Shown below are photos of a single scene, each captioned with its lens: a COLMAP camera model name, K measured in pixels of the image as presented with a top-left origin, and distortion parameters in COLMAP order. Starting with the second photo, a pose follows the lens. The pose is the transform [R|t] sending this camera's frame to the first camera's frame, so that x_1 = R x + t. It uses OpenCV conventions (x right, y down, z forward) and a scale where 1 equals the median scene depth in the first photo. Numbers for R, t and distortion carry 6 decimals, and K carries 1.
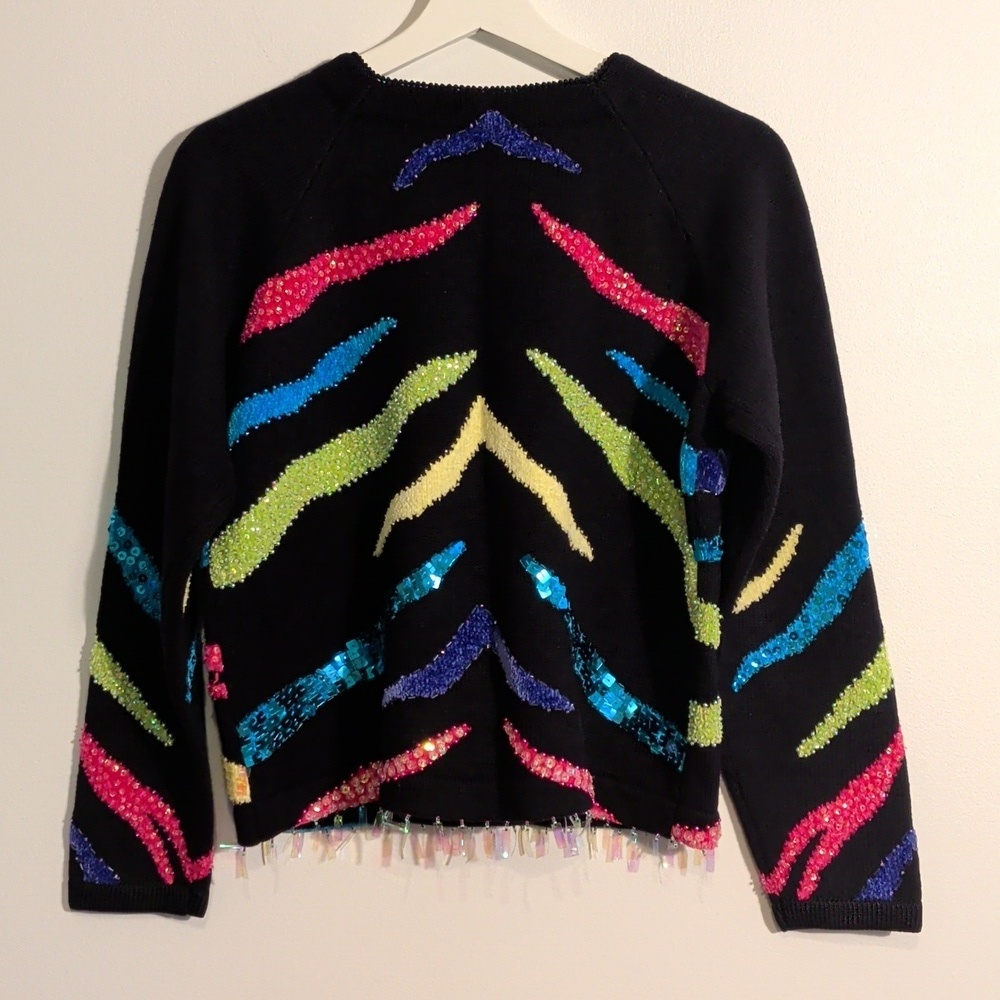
lens RADIAL K [[1662.2, 0, 500.7], [0, 1662.2, 497.7], [0, 0, 1]] dist [0.059881, 0.000000]
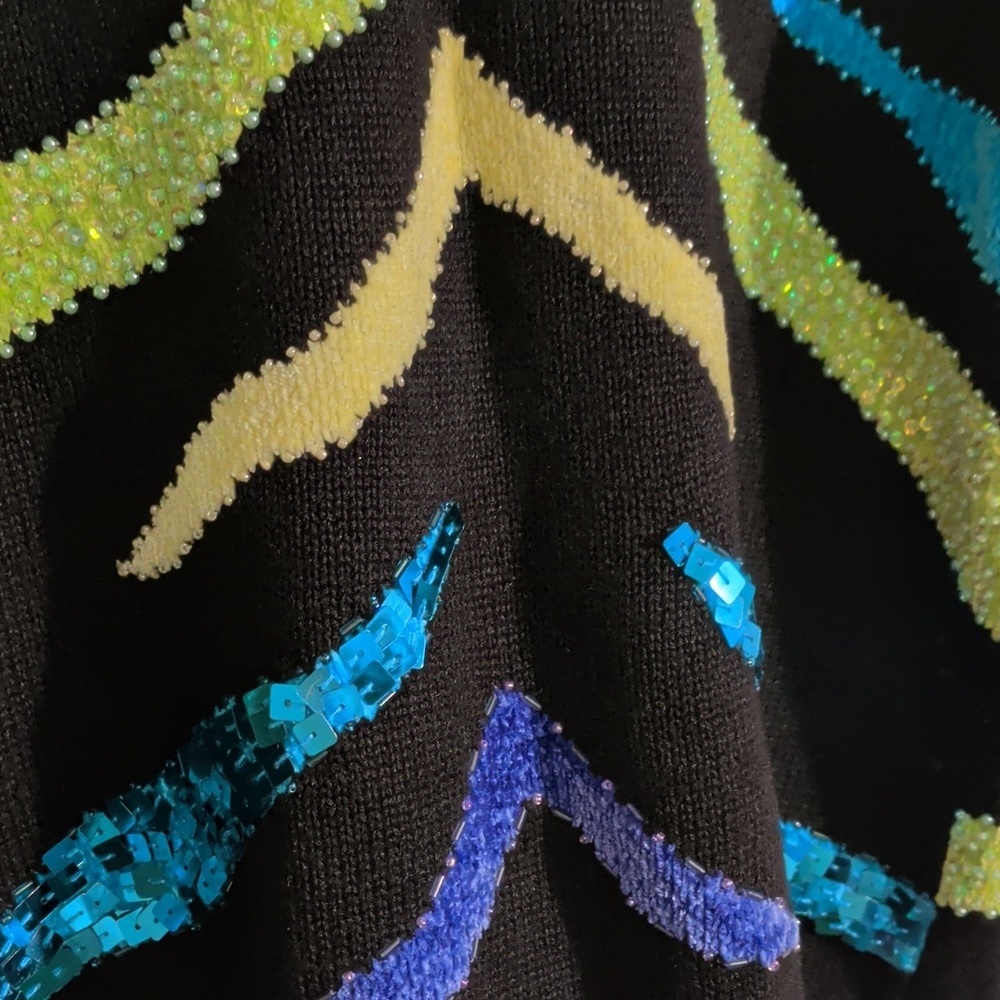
lens RADIAL K [[1662.2, 0, 499.1], [0, 1662.2, 505.2], [0, 0, 1]] dist [0.059881, 0.000000]
pose [[0.865109, -0.137801, 0.482283, -0.168519], [0.064828, 0.984175, 0.164918, -0.025054], [-0.497377, -0.111406, 0.860352, 0.724570]]
